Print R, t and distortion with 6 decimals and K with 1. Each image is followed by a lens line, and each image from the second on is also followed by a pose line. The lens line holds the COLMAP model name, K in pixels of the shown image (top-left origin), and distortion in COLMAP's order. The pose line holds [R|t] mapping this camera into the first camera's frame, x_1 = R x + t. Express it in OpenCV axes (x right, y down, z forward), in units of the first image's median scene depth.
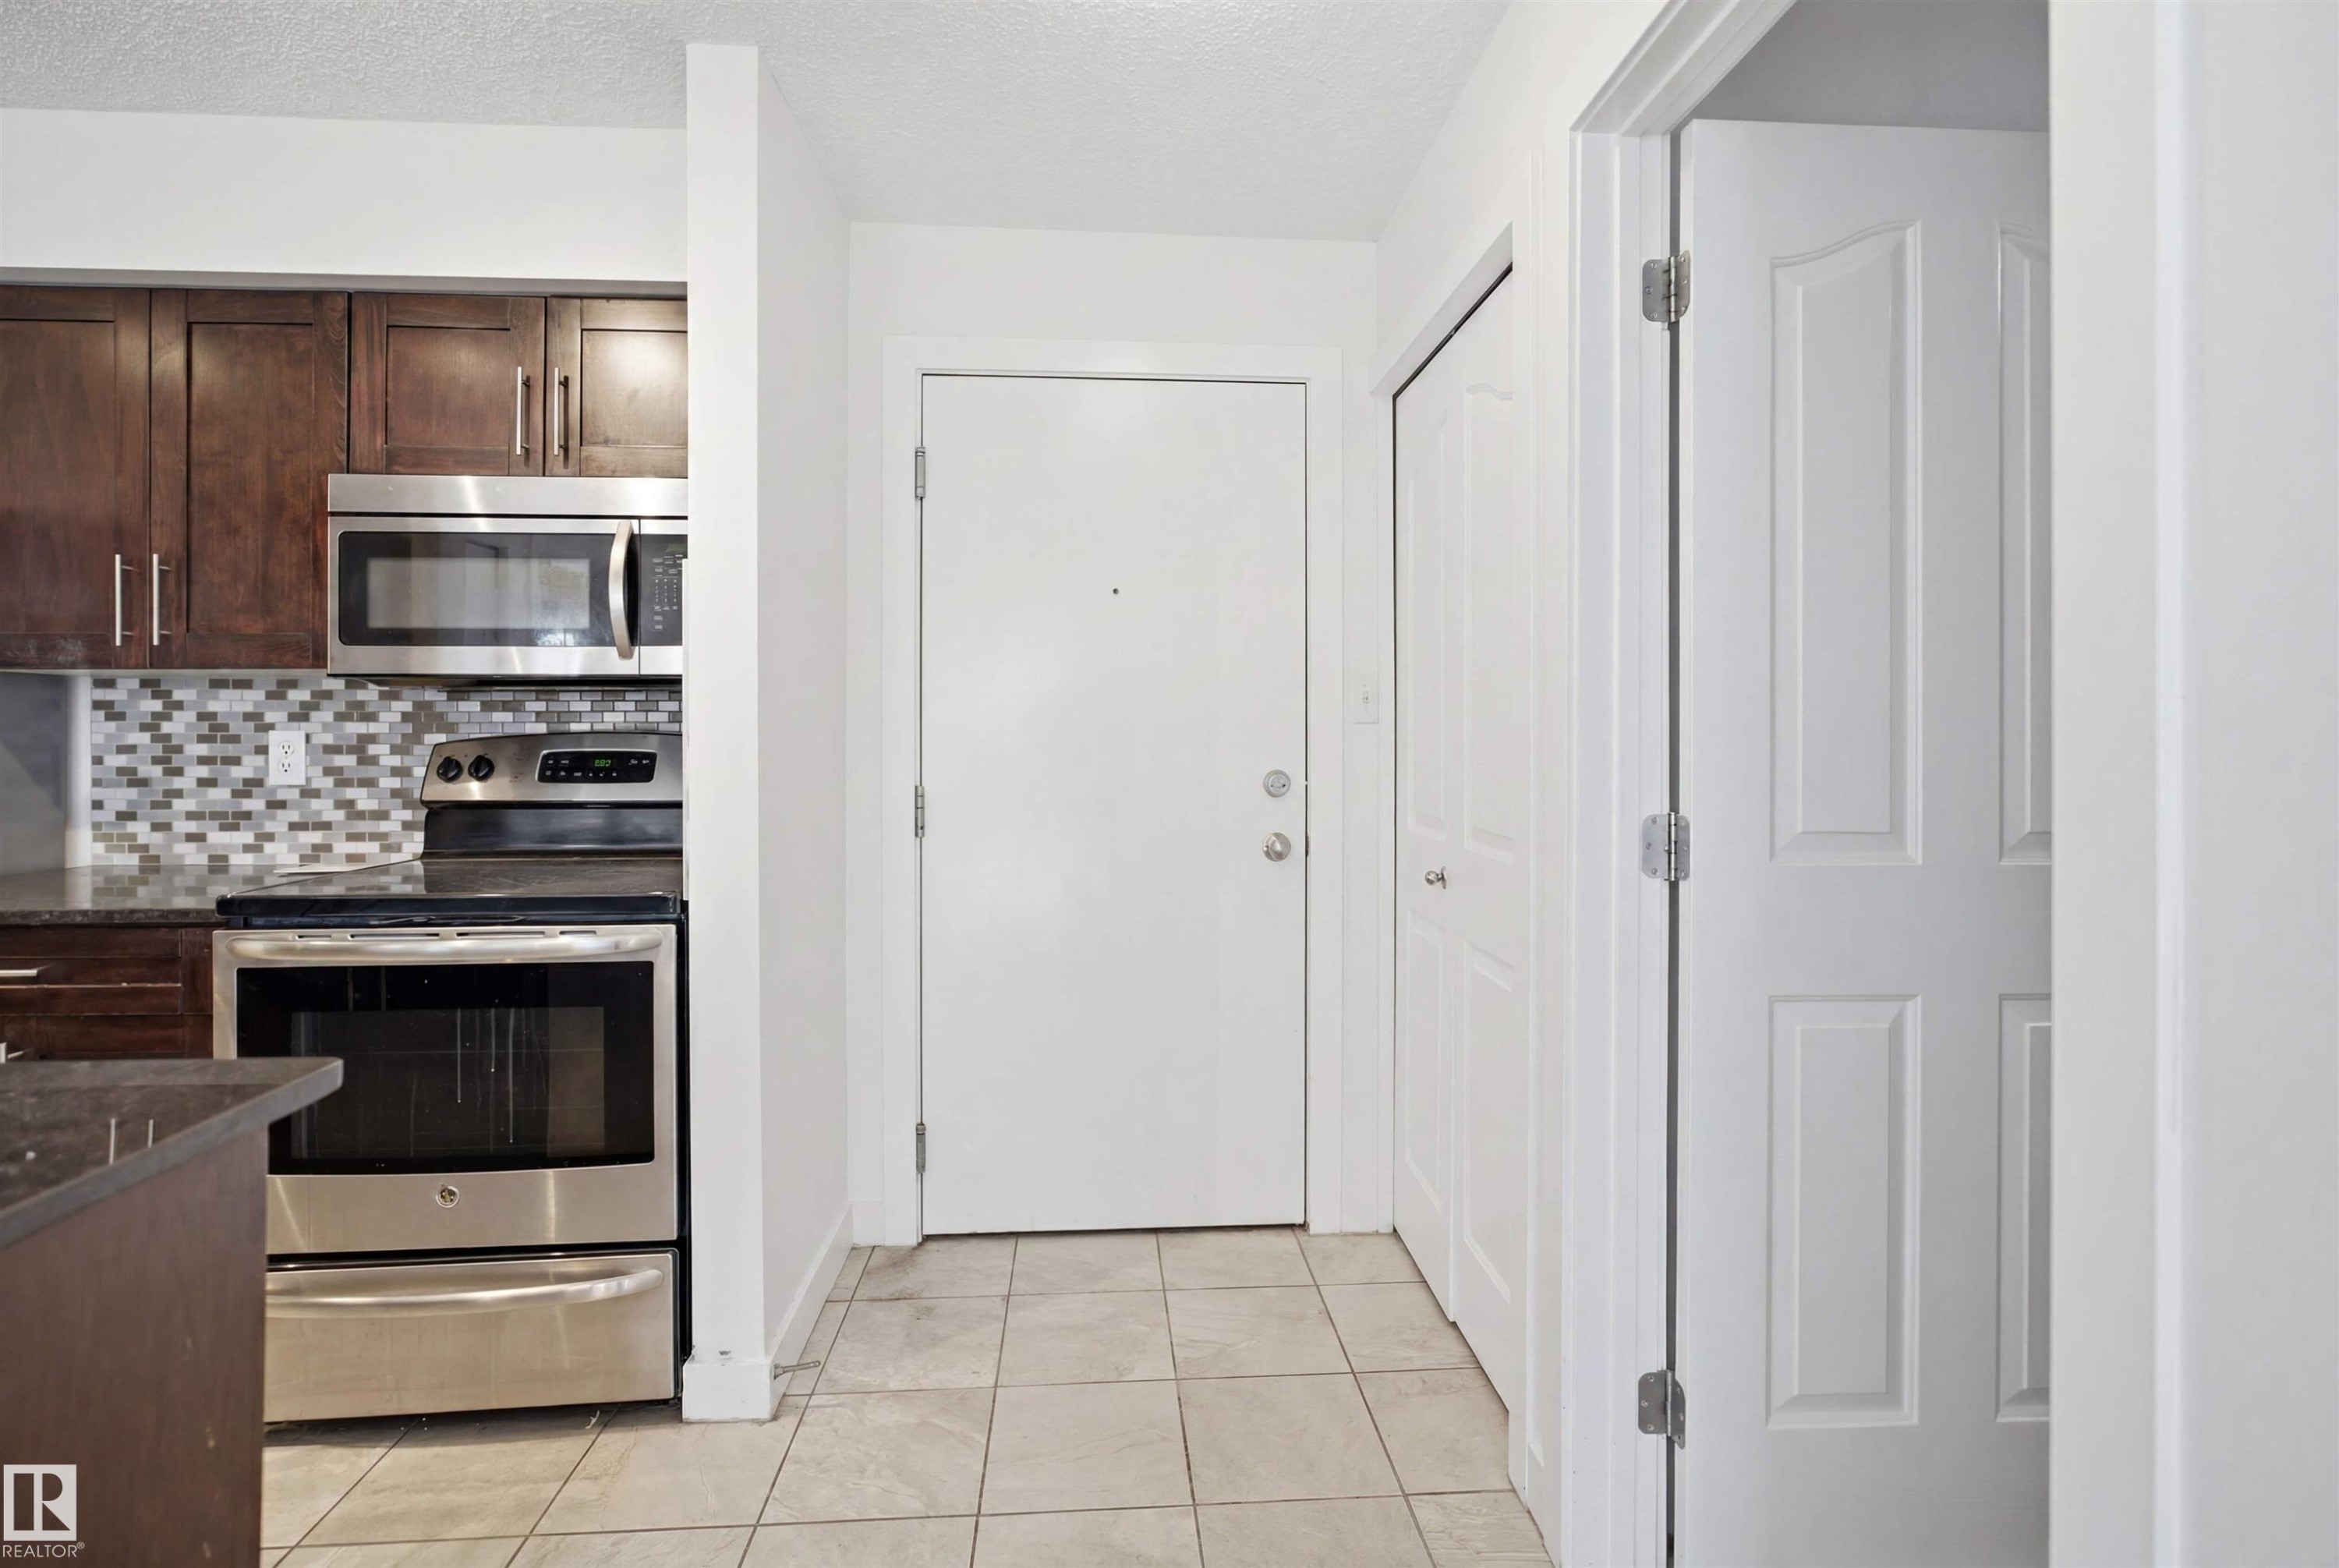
lens RADIAL K [[1088.9, 0, 1192.0], [0, 1088.9, 718.6], [0, 0, 1]] dist [-0.009221, 0.001283]
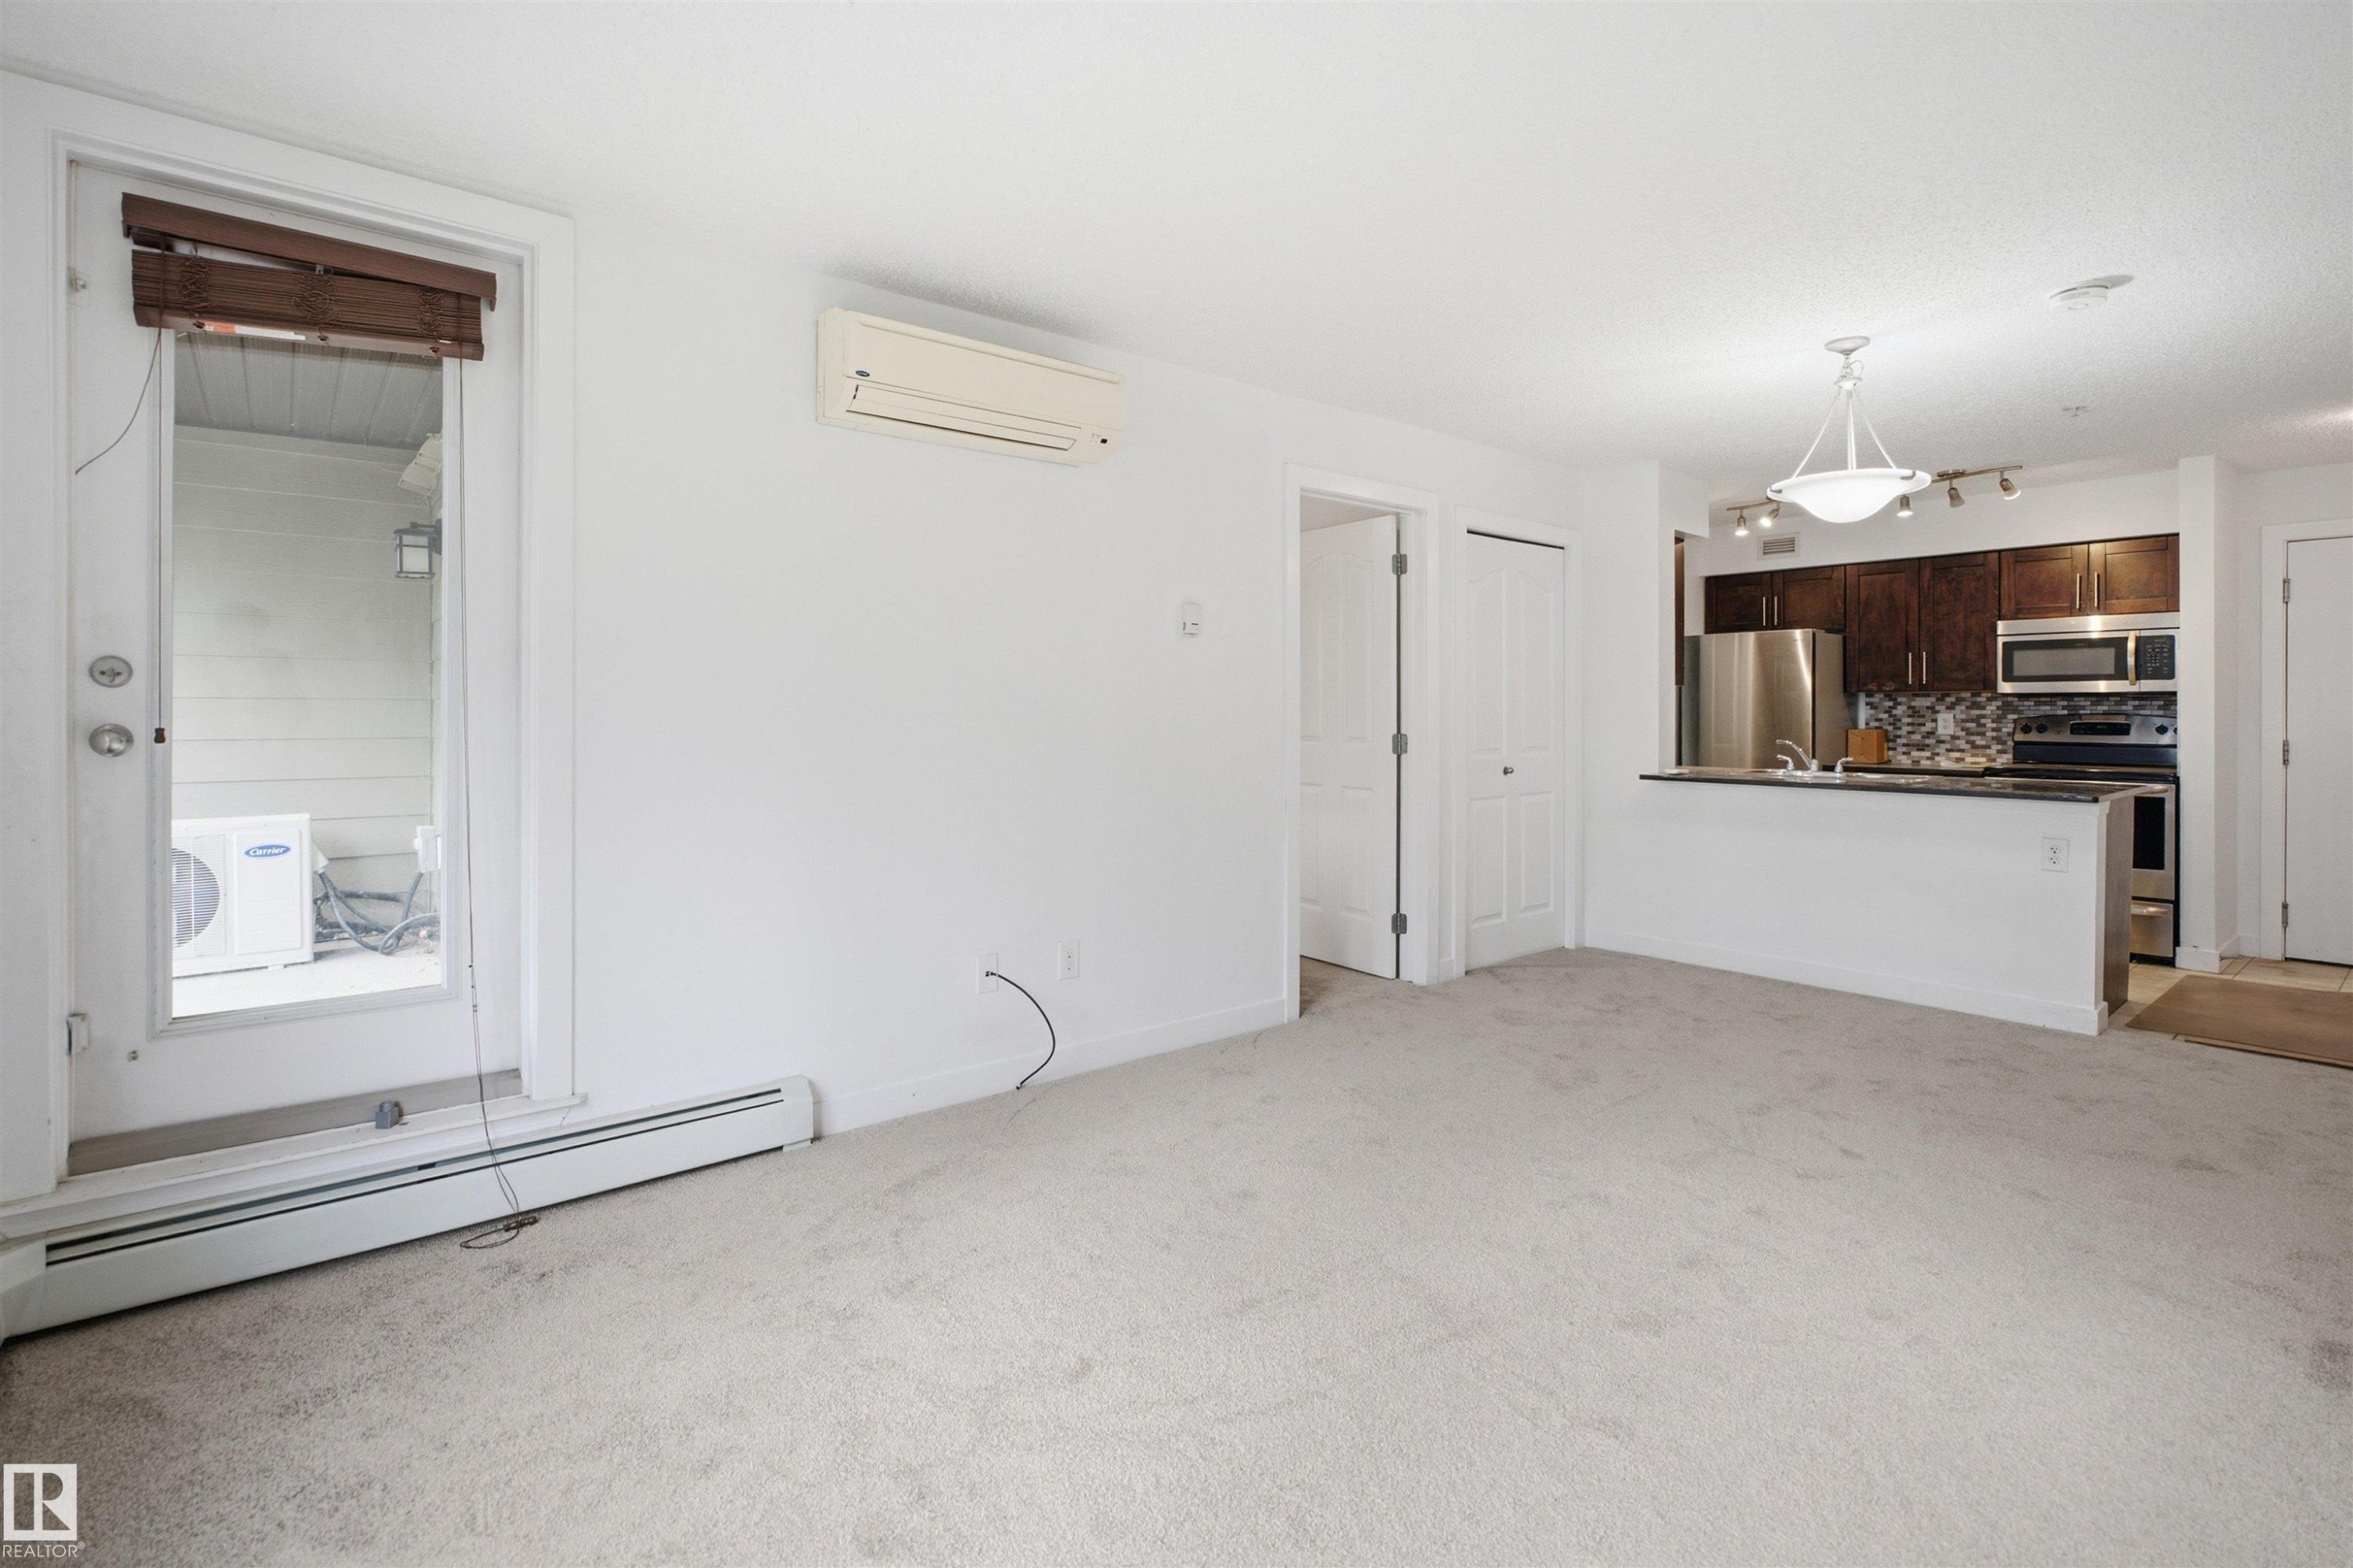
lens RADIAL K [[1094.1, 0, 1168.9], [0, 1094.1, 714.9], [0, 0, 1]] dist [-0.003238, -0.000489]
pose [[0.566631, 0.004979, -0.823957, 0.267560], [-0.001868, 0.999987, 0.004758, 0.006094], [0.823970, -0.001157, 0.566633, -2.023379]]
